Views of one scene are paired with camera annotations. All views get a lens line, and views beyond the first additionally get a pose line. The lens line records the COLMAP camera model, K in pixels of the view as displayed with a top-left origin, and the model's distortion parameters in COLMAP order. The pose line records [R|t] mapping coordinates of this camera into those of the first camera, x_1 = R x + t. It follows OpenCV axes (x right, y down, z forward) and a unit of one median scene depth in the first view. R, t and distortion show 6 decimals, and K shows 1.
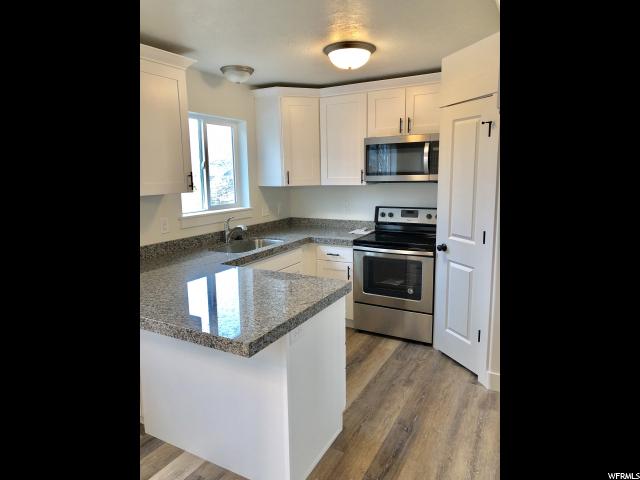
lens RADIAL K [[384.8, 0, 321.2], [0, 384.8, 235.9], [0, 0, 1]] dist [0.016299, -0.000253]
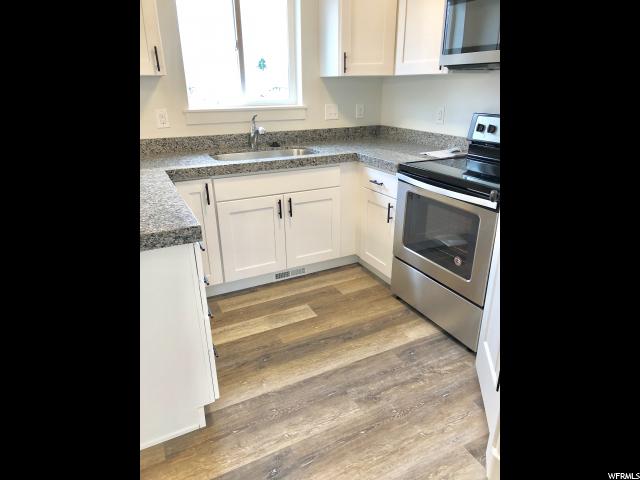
lens RADIAL K [[384.8, 0, 320.0], [0, 384.8, 241.3], [0, 0, 1]] dist [0.016299, -0.000253]
pose [[0.832541, 0.223608, -0.506828, 0.332555], [-0.098414, 0.960061, 0.261911, -0.021343], [0.545151, -0.168173, 0.821297, 0.378733]]
